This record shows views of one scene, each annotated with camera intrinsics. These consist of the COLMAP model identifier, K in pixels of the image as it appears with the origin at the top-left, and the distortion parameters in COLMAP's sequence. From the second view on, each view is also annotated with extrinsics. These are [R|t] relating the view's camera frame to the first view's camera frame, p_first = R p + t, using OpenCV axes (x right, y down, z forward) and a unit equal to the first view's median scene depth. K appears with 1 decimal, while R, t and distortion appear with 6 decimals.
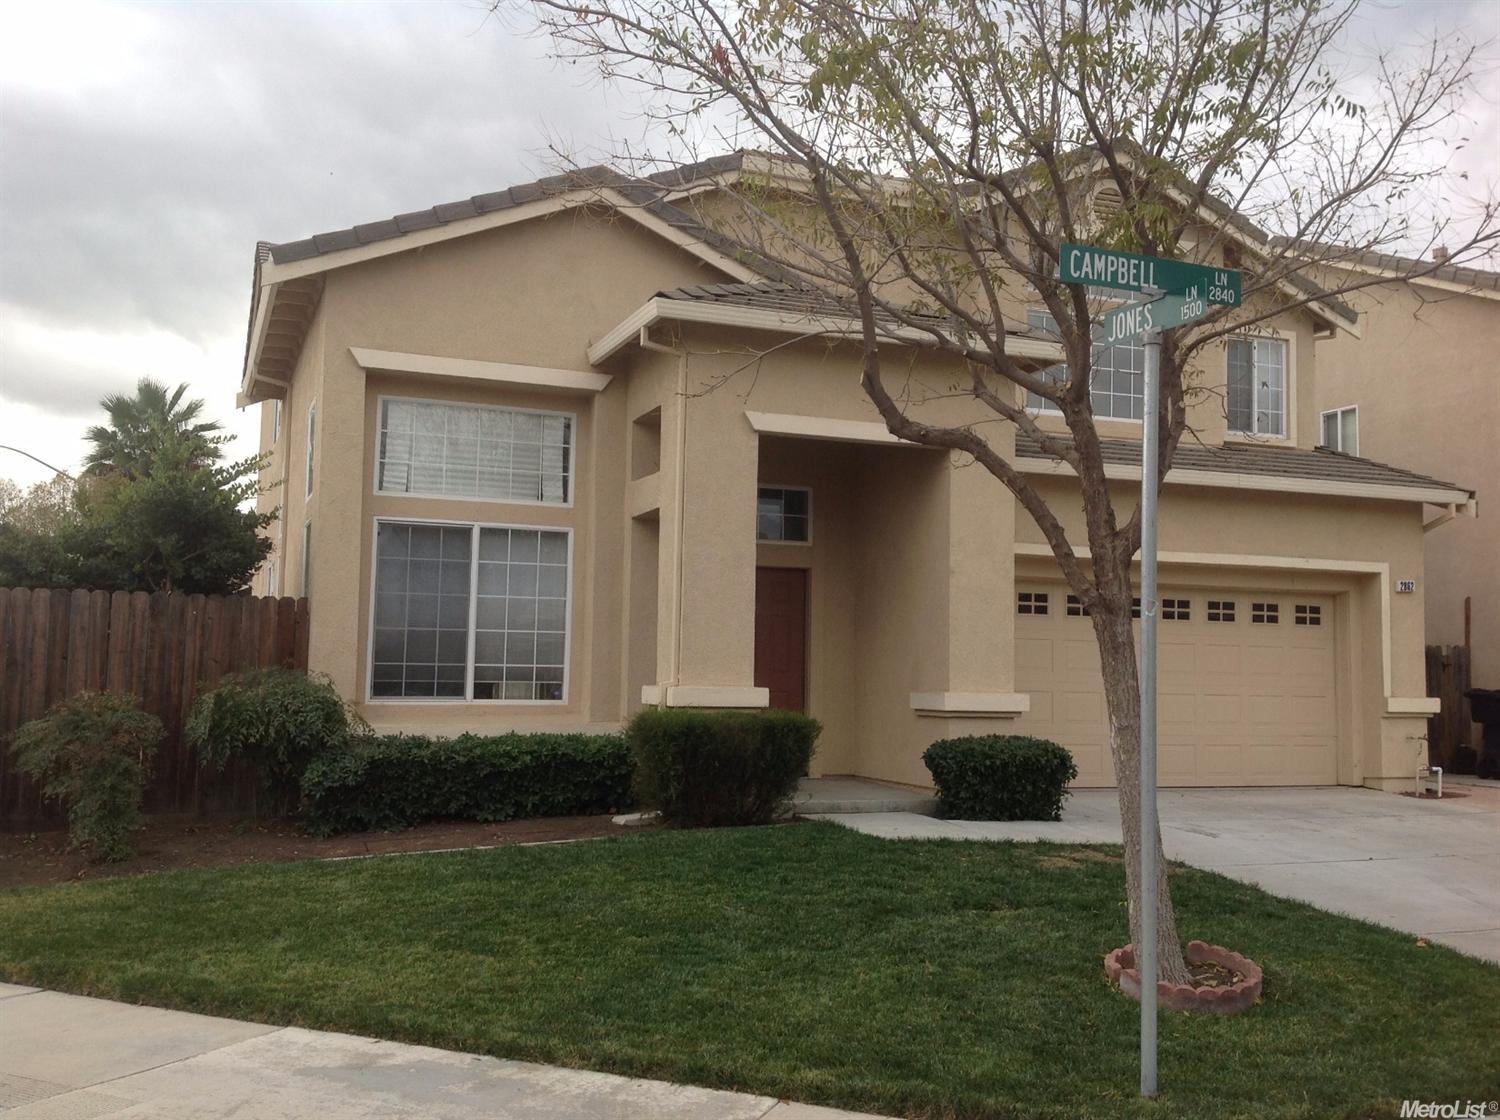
lens RADIAL K [[1389.3, 0, 750.3], [0, 1389.3, 564.3], [0, 0, 1]] dist [0.082316, 0.000000]
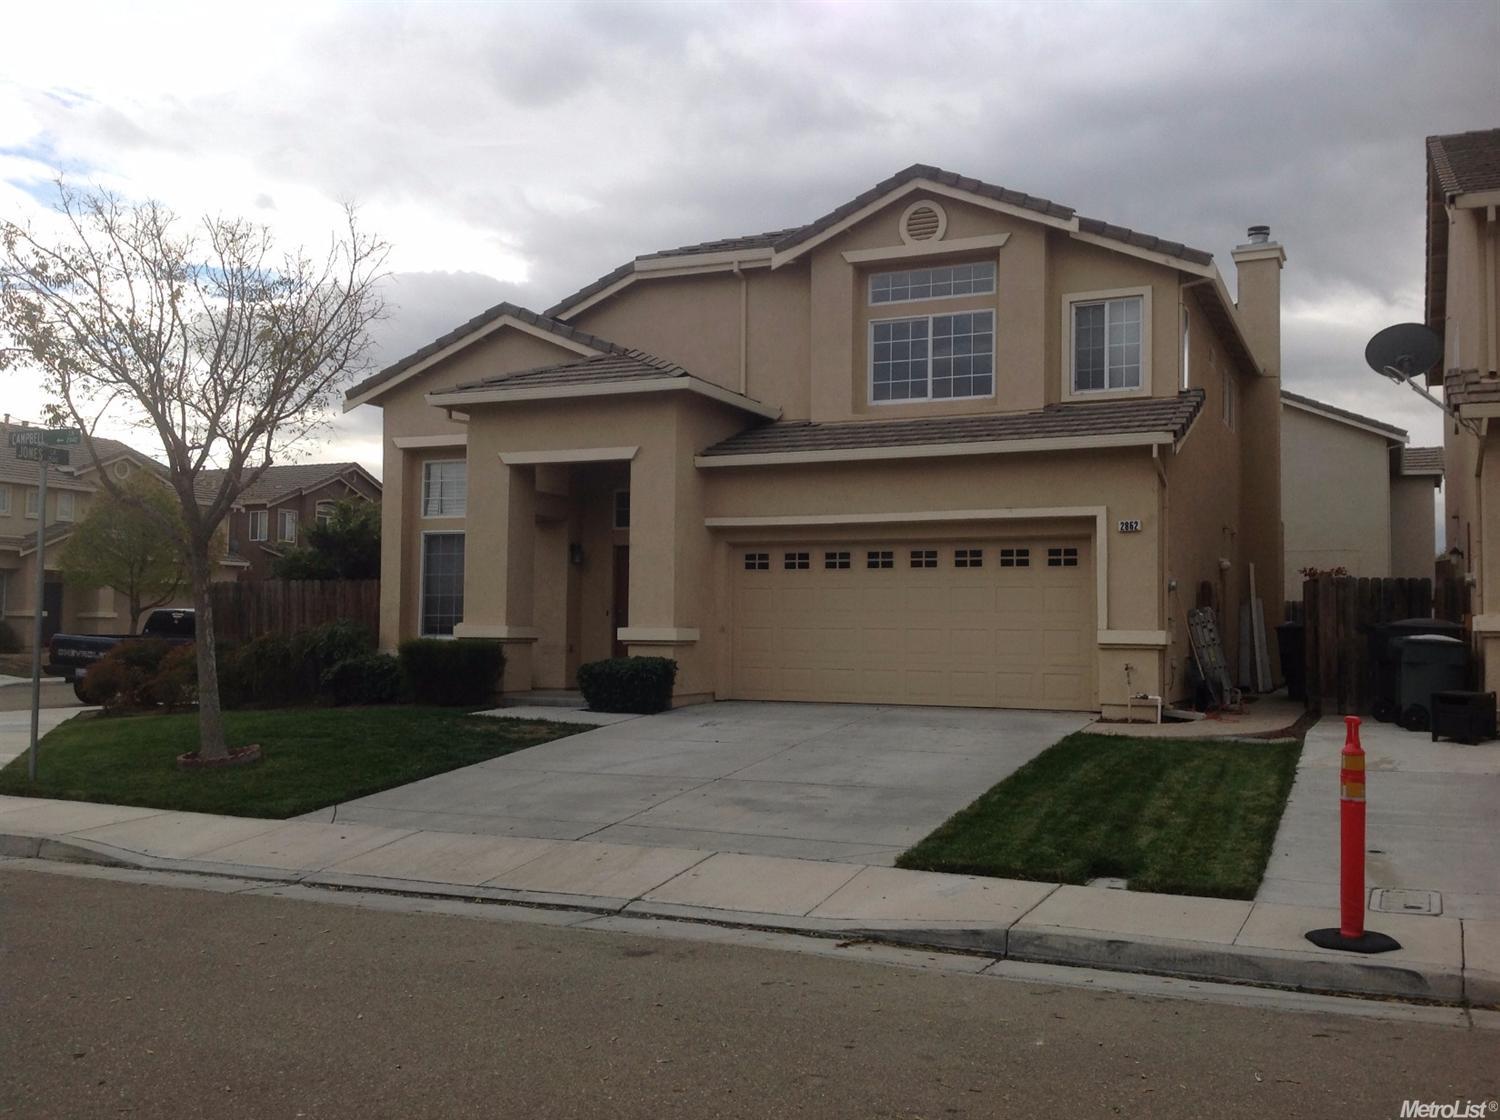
lens RADIAL K [[1389.3, 0, 751.6], [0, 1389.3, 557.3], [0, 0, 1]] dist [0.082316, 0.000000]
pose [[0.698920, -0.051754, -0.713324, 1.059621], [0.056333, 0.998263, -0.017231, 0.043272], [0.712977, -0.028140, 0.700622, 0.064275]]
